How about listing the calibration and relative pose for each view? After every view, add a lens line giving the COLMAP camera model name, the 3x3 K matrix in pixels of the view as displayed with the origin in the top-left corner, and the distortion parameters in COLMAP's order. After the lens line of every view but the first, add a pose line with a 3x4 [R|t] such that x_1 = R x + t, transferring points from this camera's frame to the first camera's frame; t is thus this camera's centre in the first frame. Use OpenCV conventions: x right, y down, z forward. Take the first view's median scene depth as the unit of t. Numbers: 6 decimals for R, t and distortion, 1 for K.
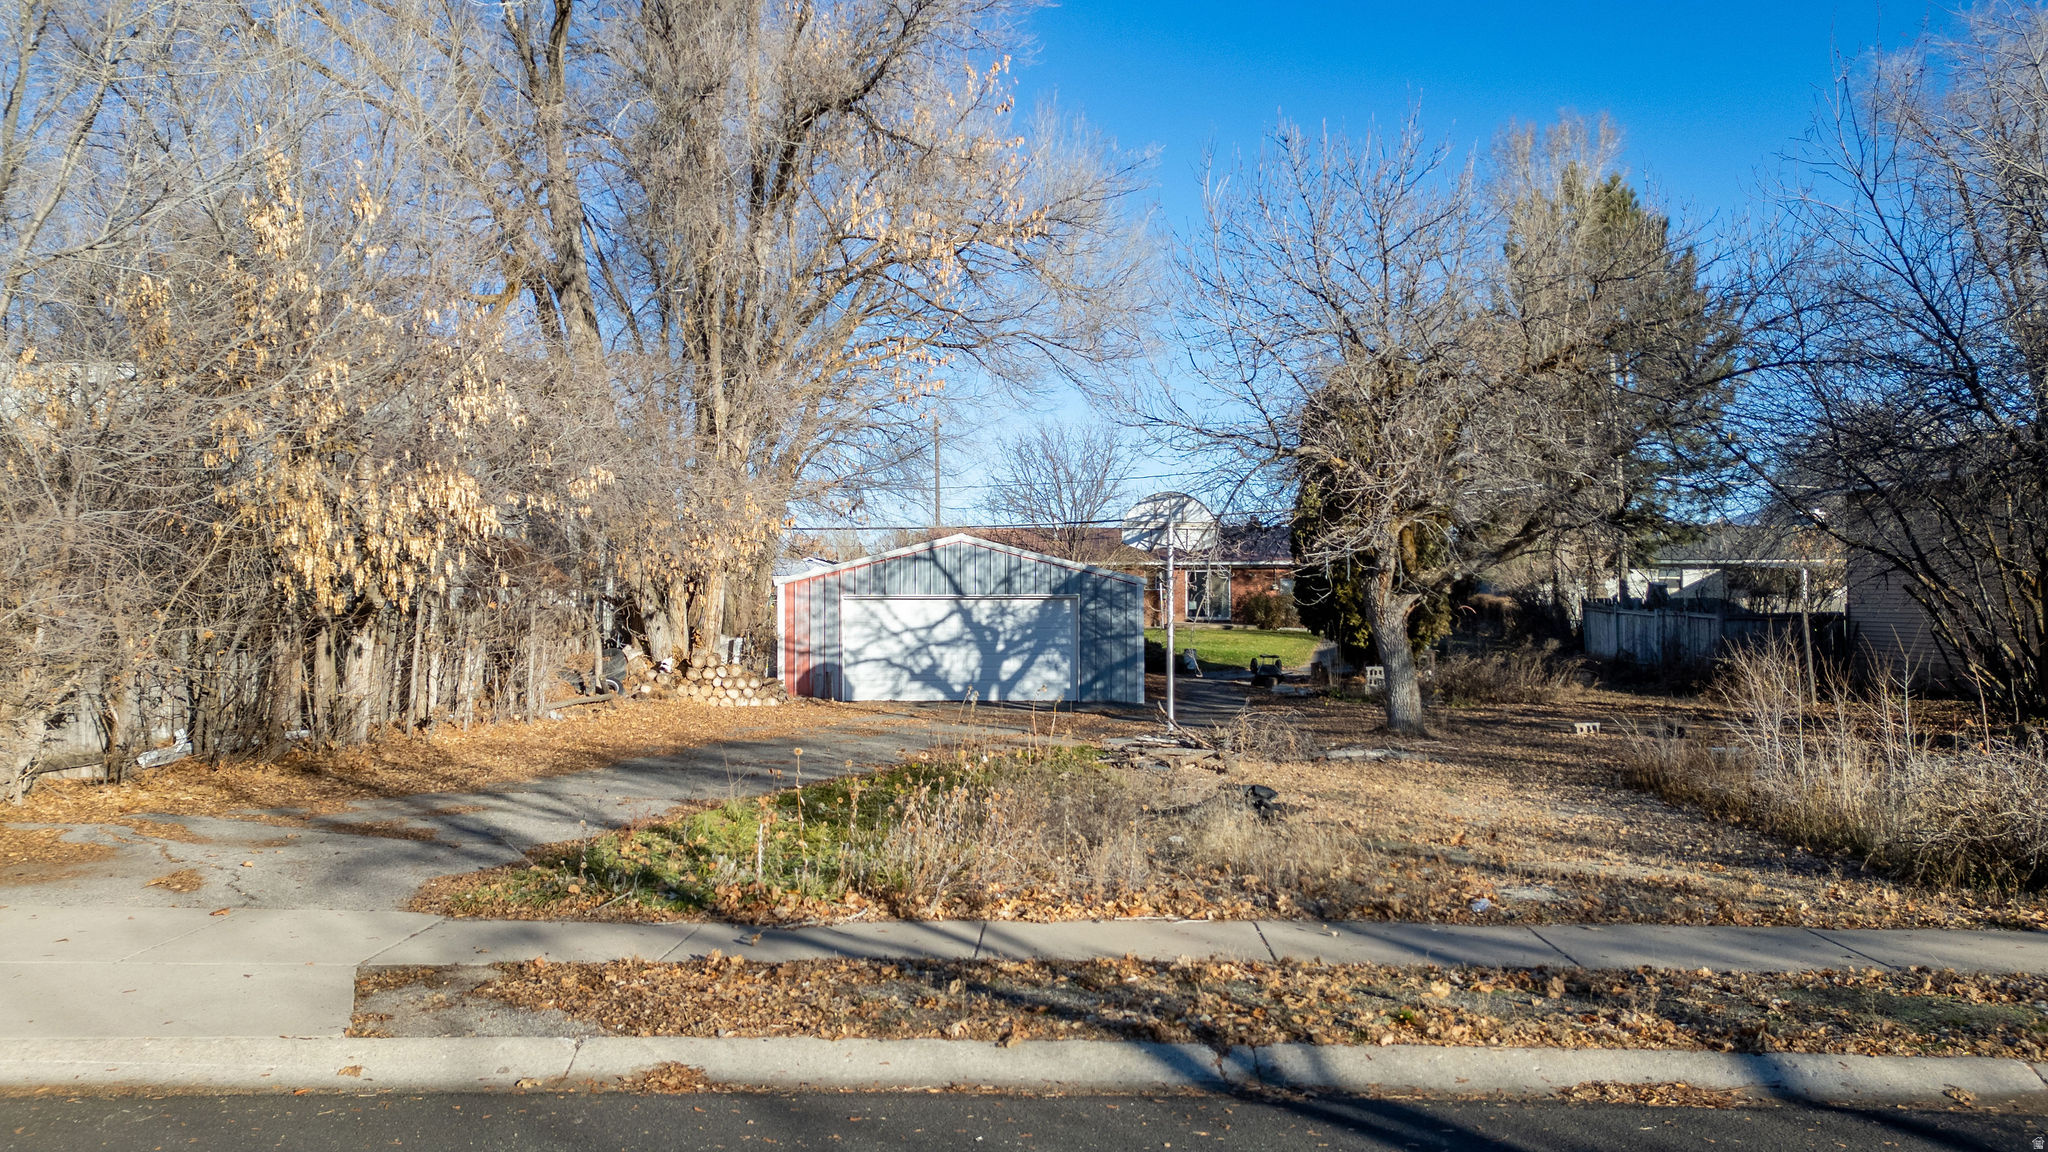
lens RADIAL K [[1408.6, 0, 1024.0], [0, 1408.6, 576.0], [0, 0, 1]] dist [0.065985, -0.068487]
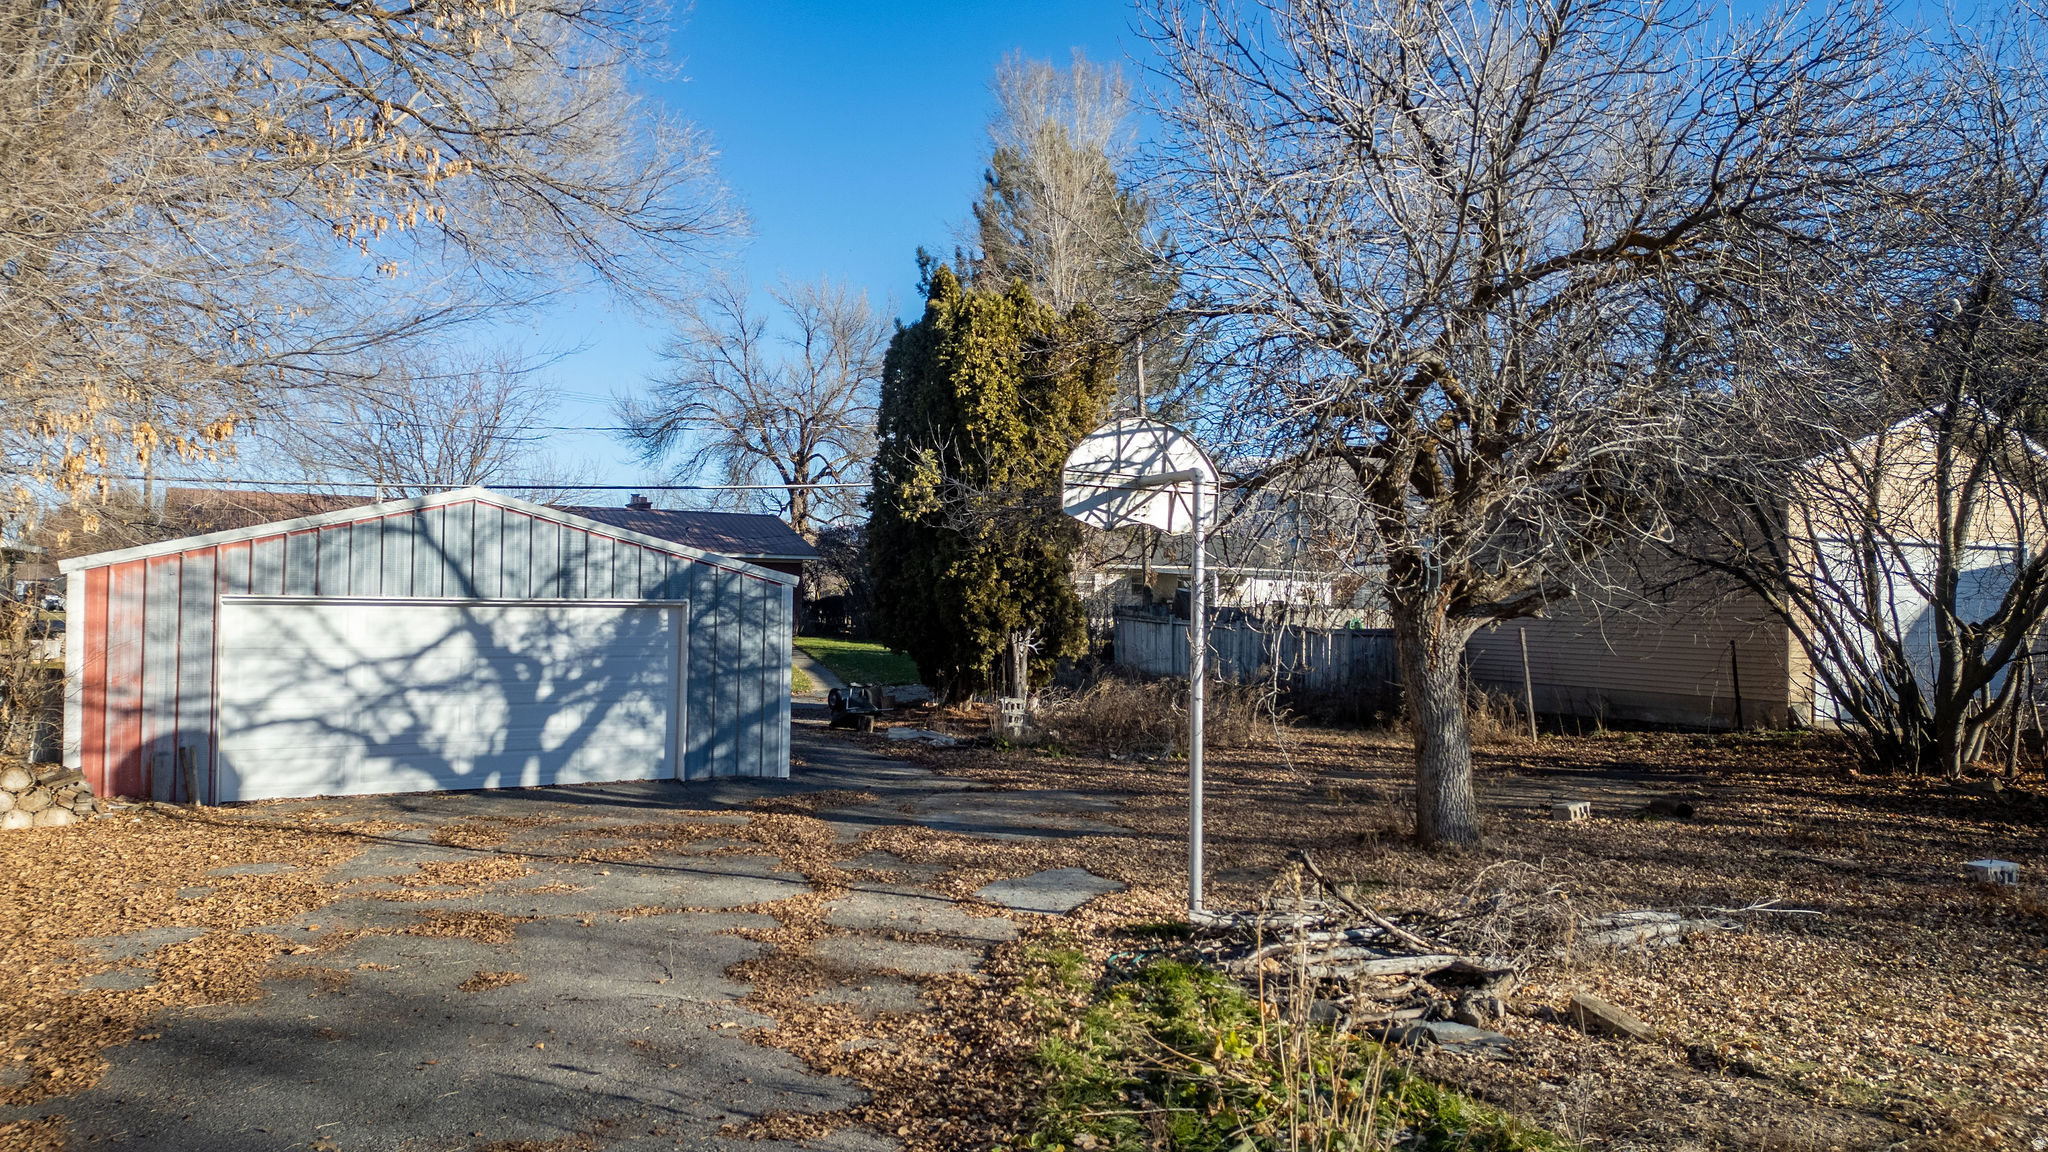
lens RADIAL K [[1408.6, 0, 1024.0], [0, 1408.6, 576.0], [0, 0, 1]] dist [0.065985, -0.068487]
pose [[0.856744, 0.022654, 0.515244, -0.146882], [-0.024623, 0.999692, -0.003011, 0.001031], [-0.515154, -0.010107, 0.857038, 0.411358]]
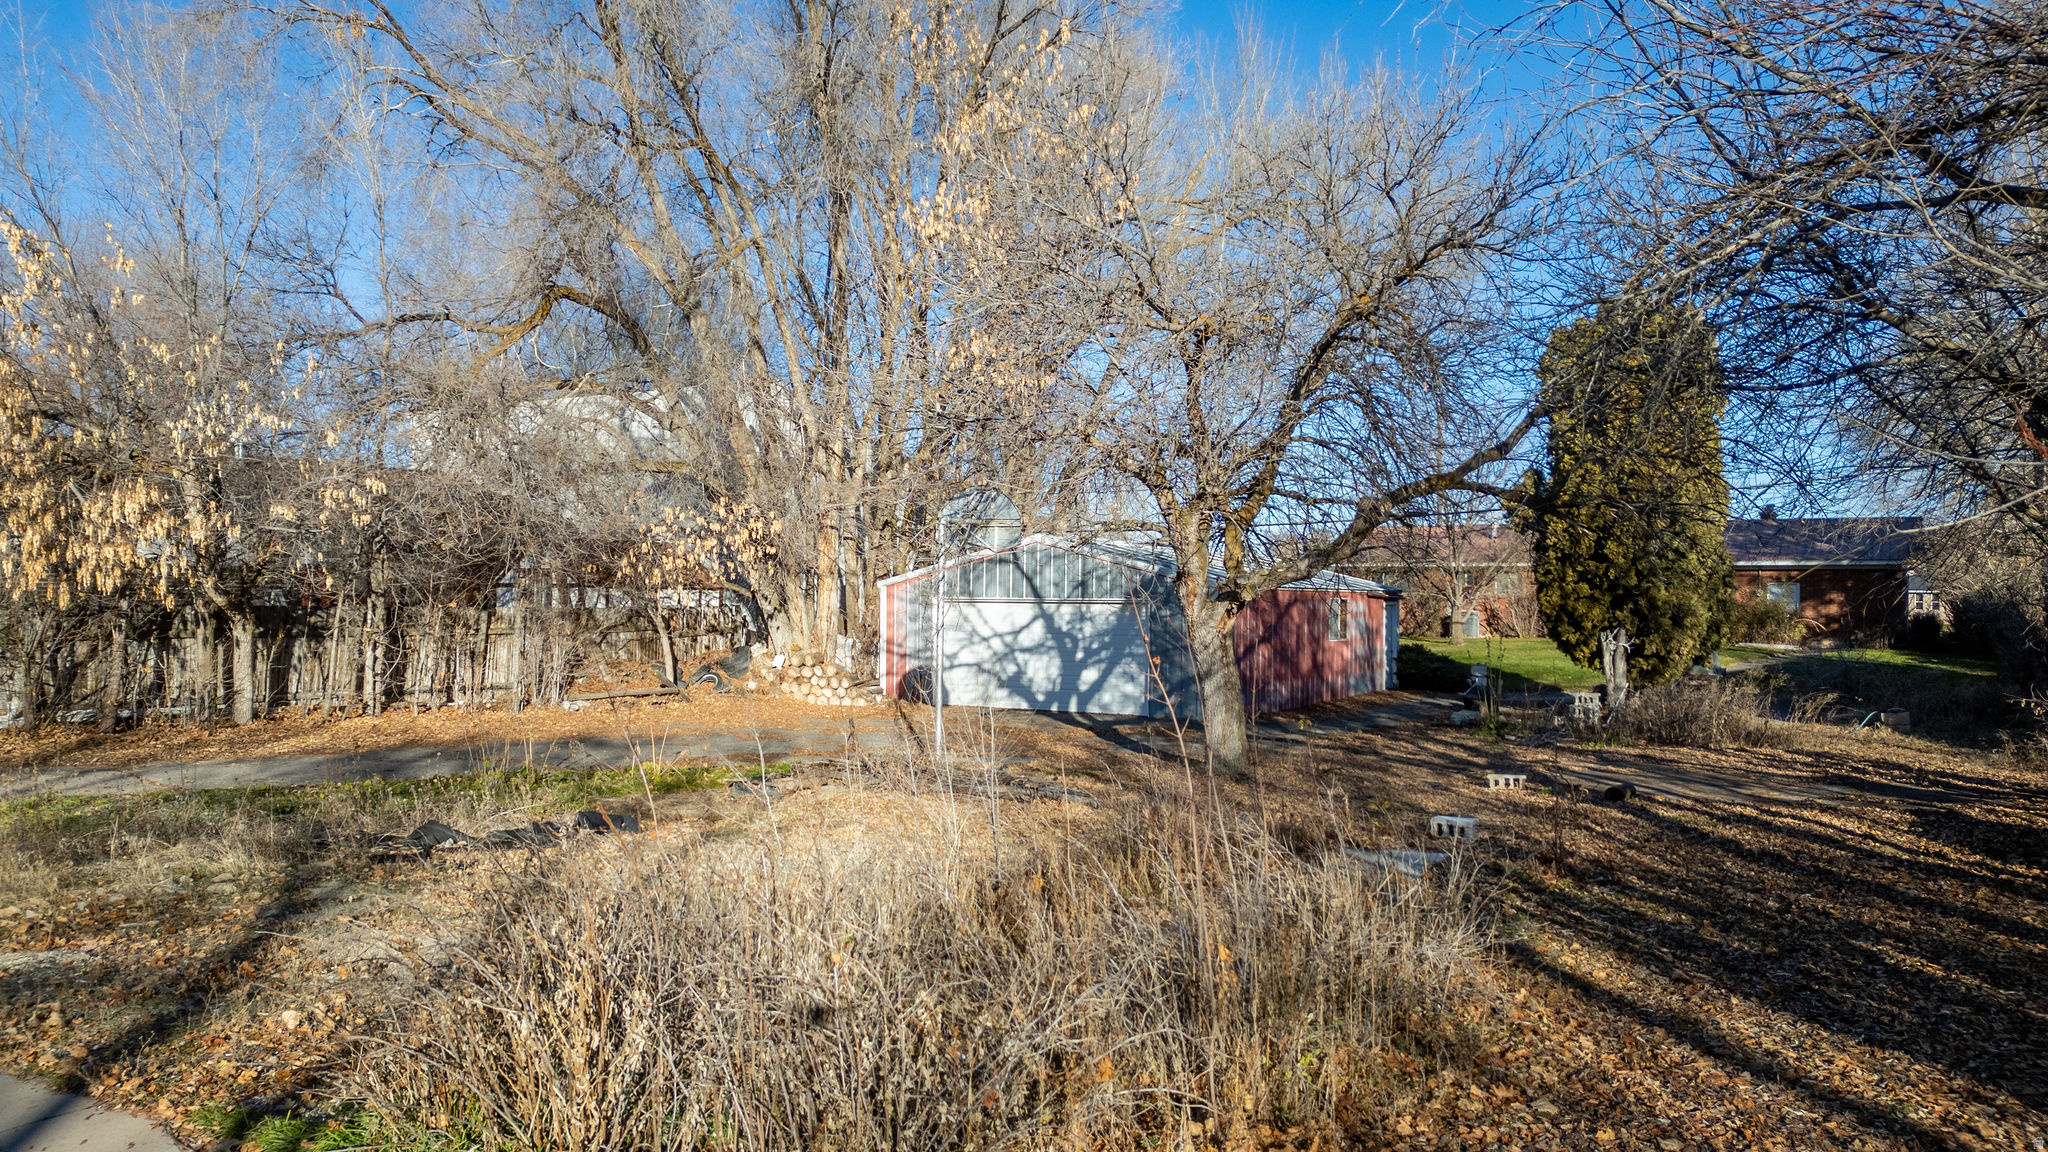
lens RADIAL K [[1408.6, 0, 1024.0], [0, 1408.6, 576.0], [0, 0, 1]] dist [0.065985, -0.068487]
pose [[0.862836, -0.000997, -0.505483, 0.423414], [-0.003818, 0.999957, -0.008489, 0.006026], [0.505470, 0.009254, 0.862795, 0.175594]]
